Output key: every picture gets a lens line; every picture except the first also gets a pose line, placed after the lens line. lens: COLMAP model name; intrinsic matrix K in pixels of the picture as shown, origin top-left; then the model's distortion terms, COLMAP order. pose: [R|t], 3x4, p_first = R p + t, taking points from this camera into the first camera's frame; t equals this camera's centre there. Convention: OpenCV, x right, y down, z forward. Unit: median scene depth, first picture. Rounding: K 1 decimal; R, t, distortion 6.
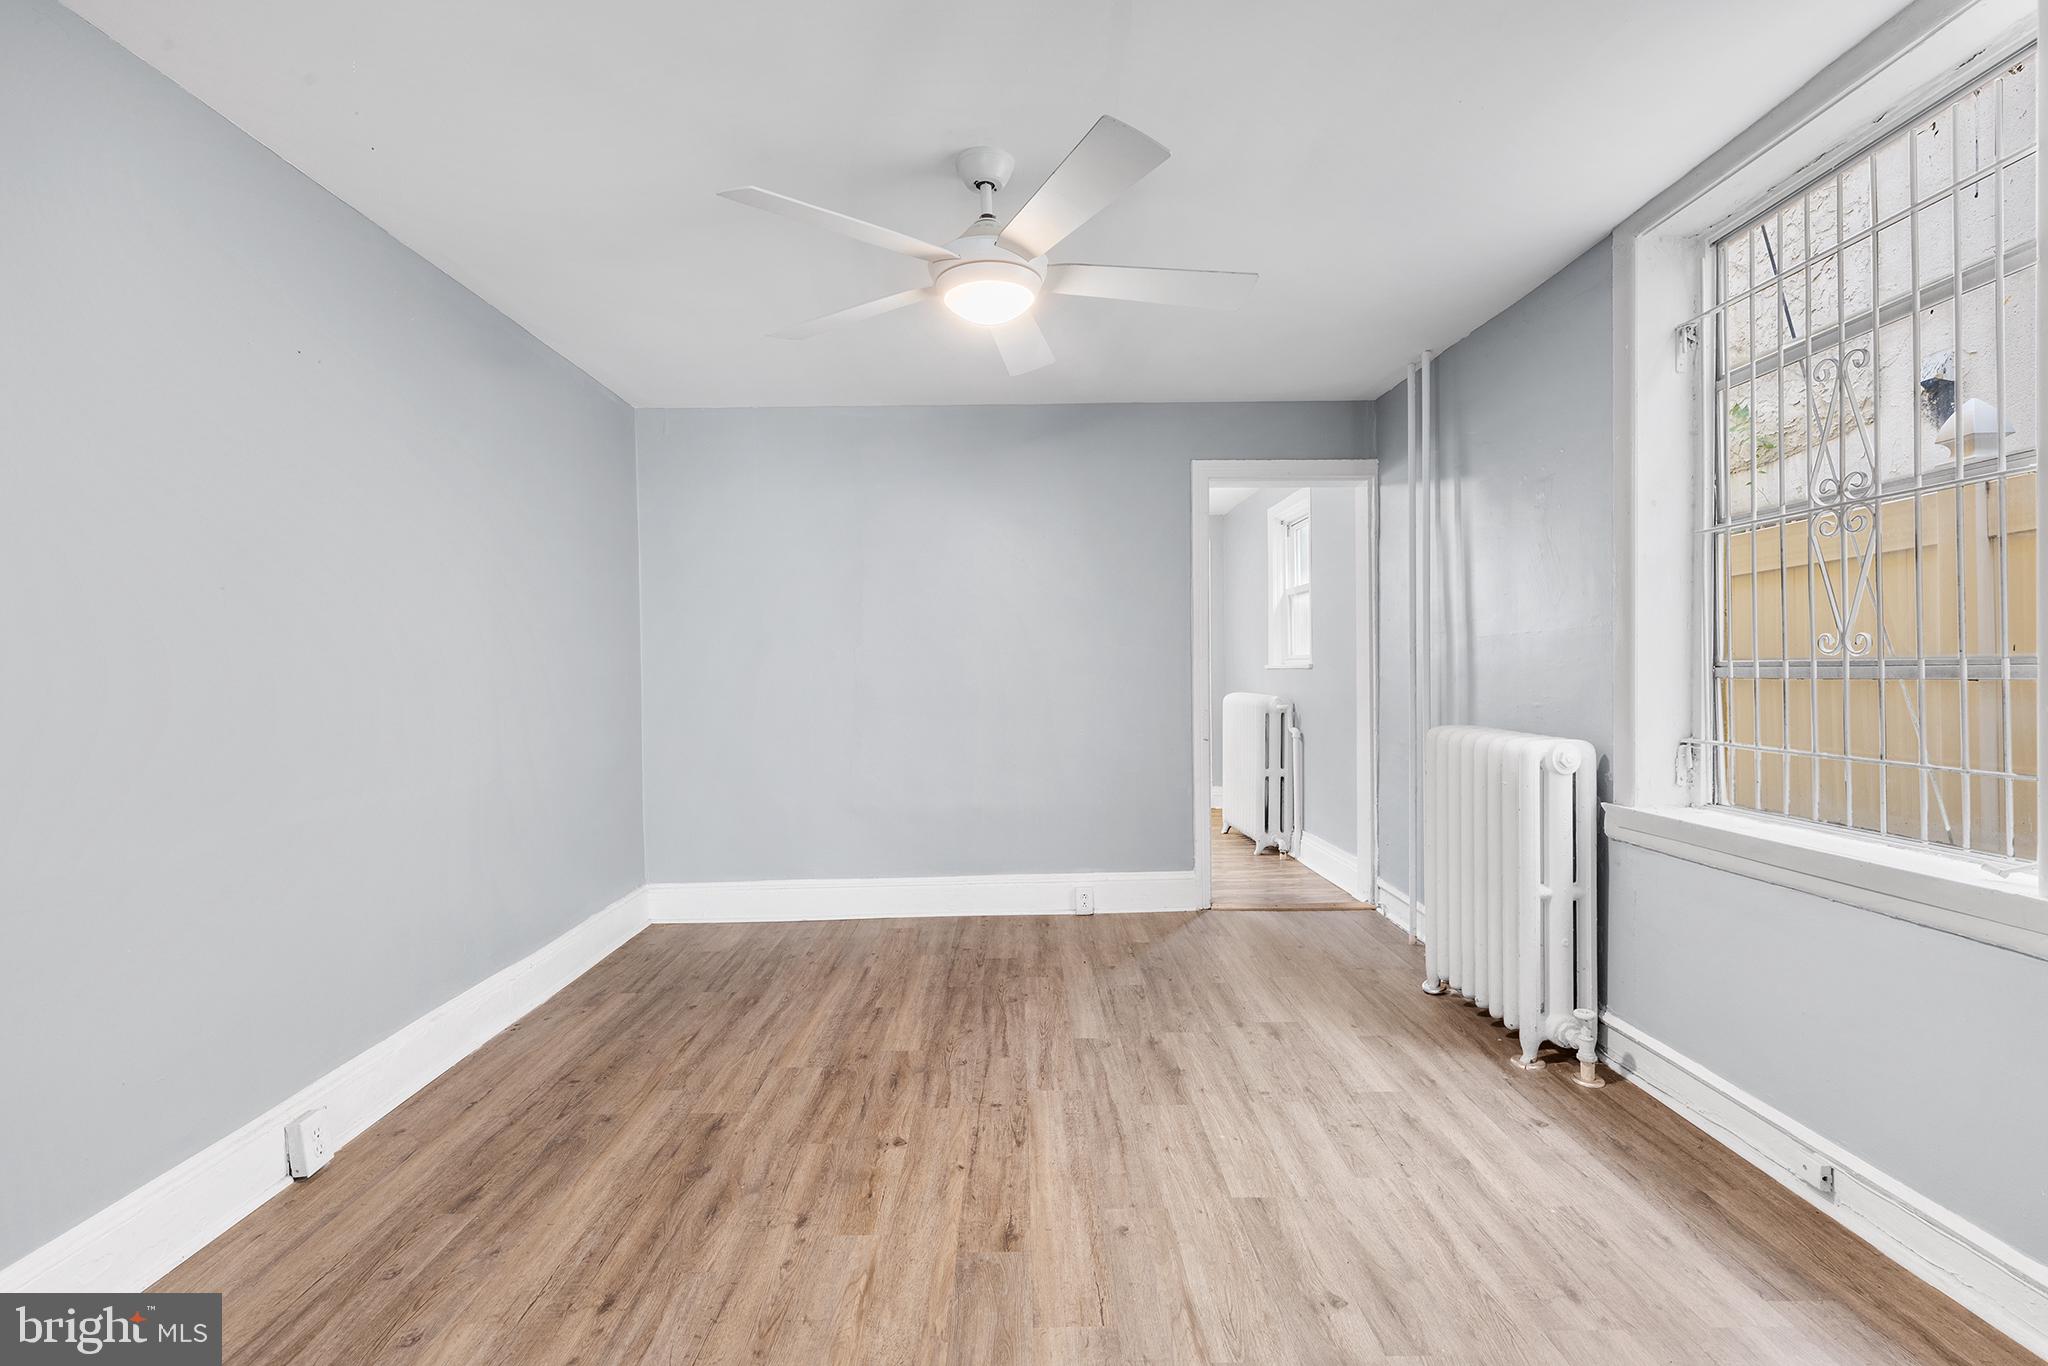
lens RADIAL K [[938.5, 0, 1020.0], [0, 938.5, 659.0], [0, 0, 1]] dist [0.005779, -0.000359]
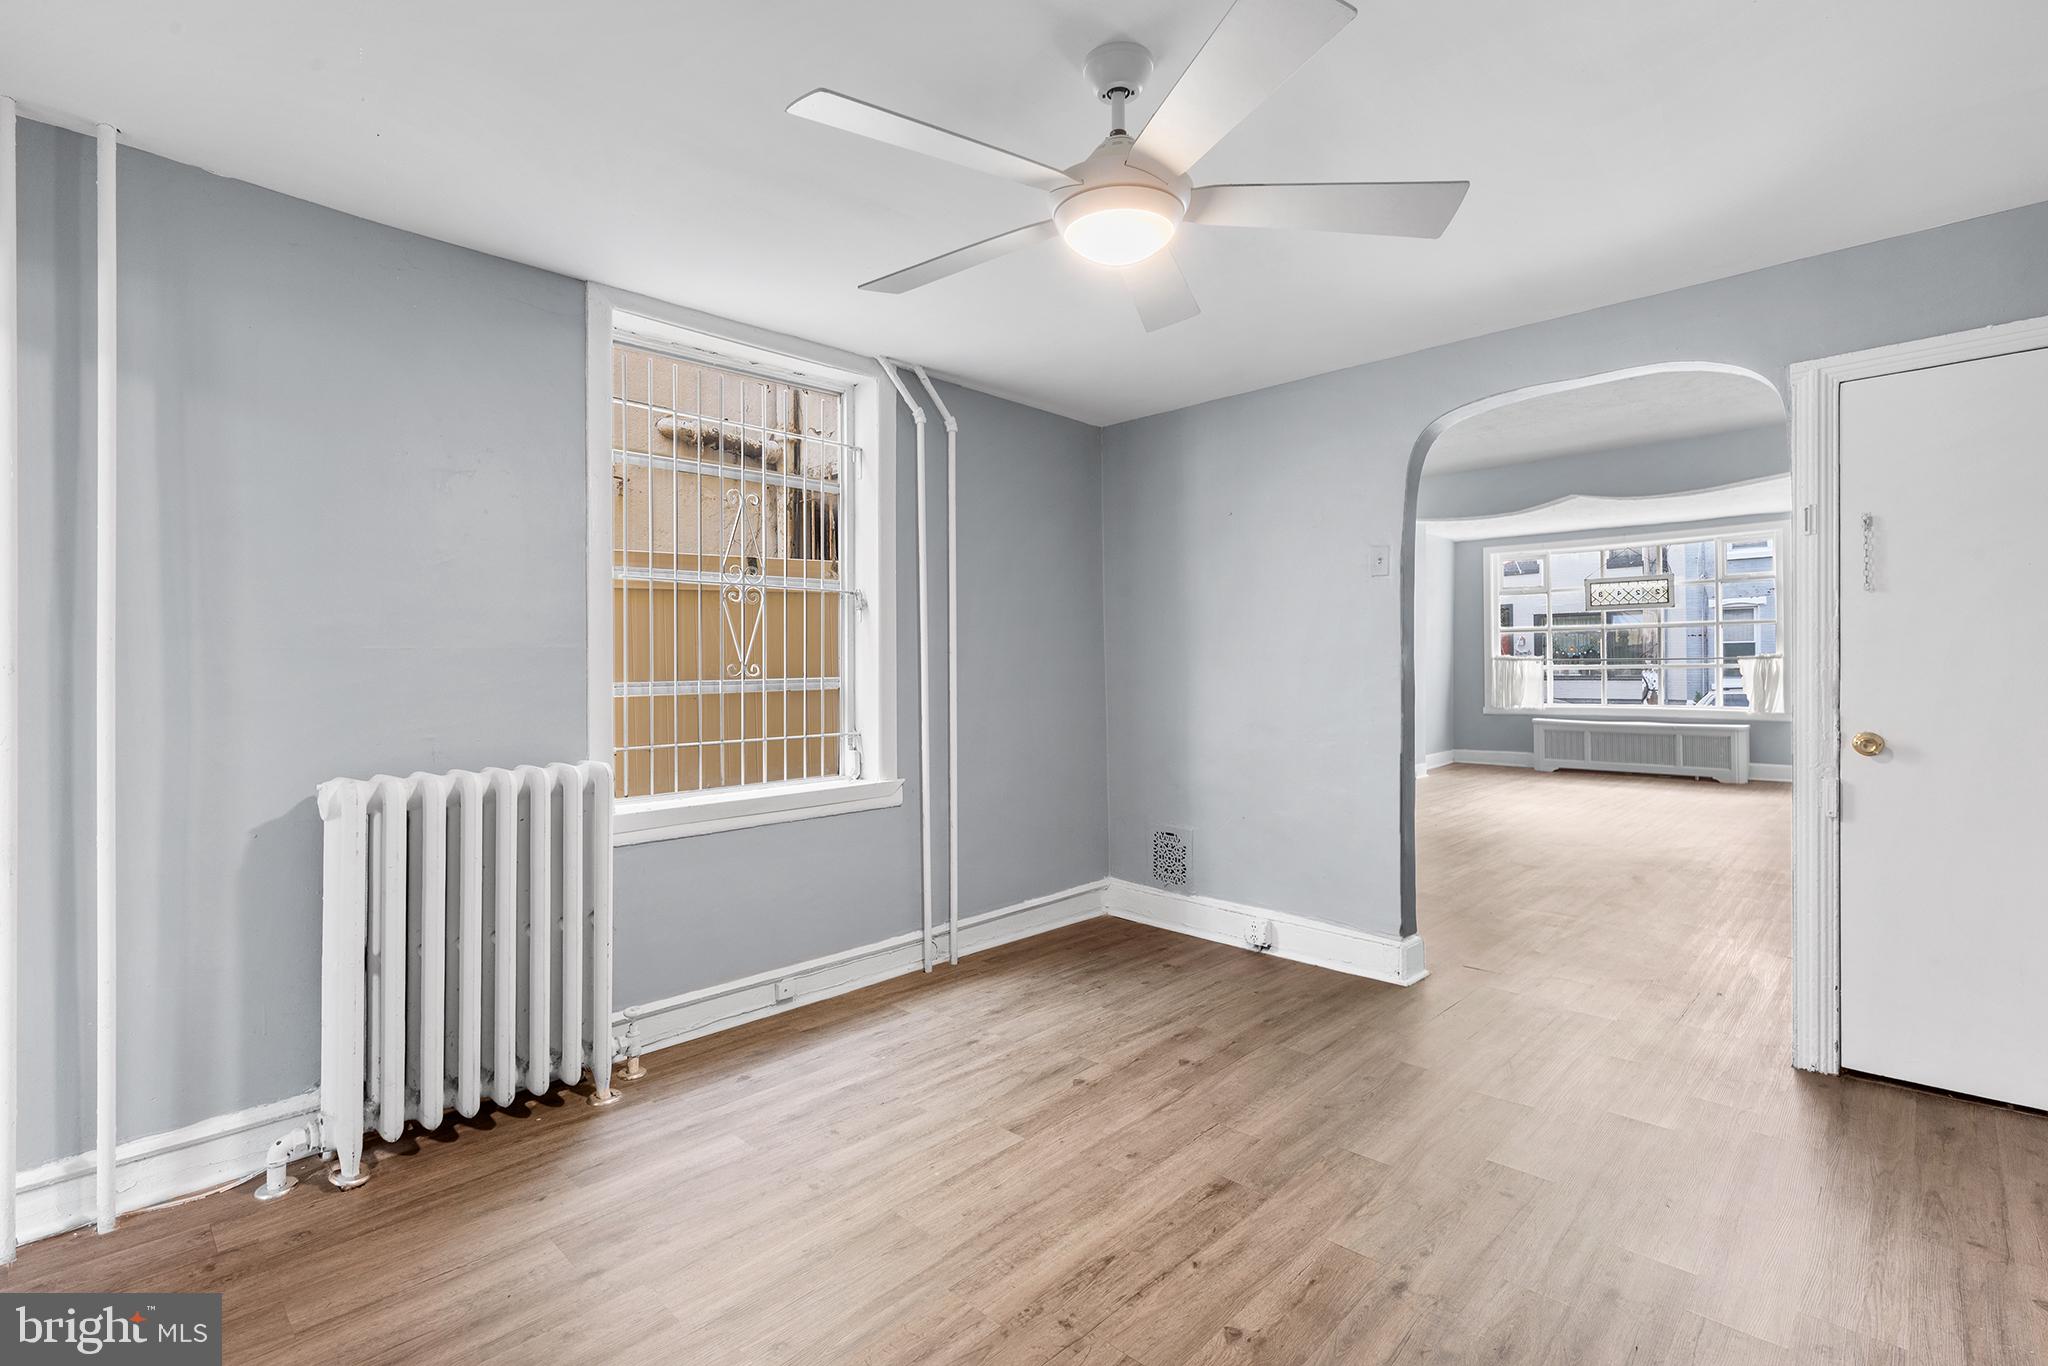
lens RADIAL K [[938.5, 0, 1020.0], [0, 938.5, 659.0], [0, 0, 1]] dist [0.005779, -0.000359]
pose [[-0.713963, 0.023852, 0.699777, -0.621326], [0.010845, 0.999676, -0.023008, 0.005071], [-0.700099, -0.008838, -0.713991, 1.907802]]
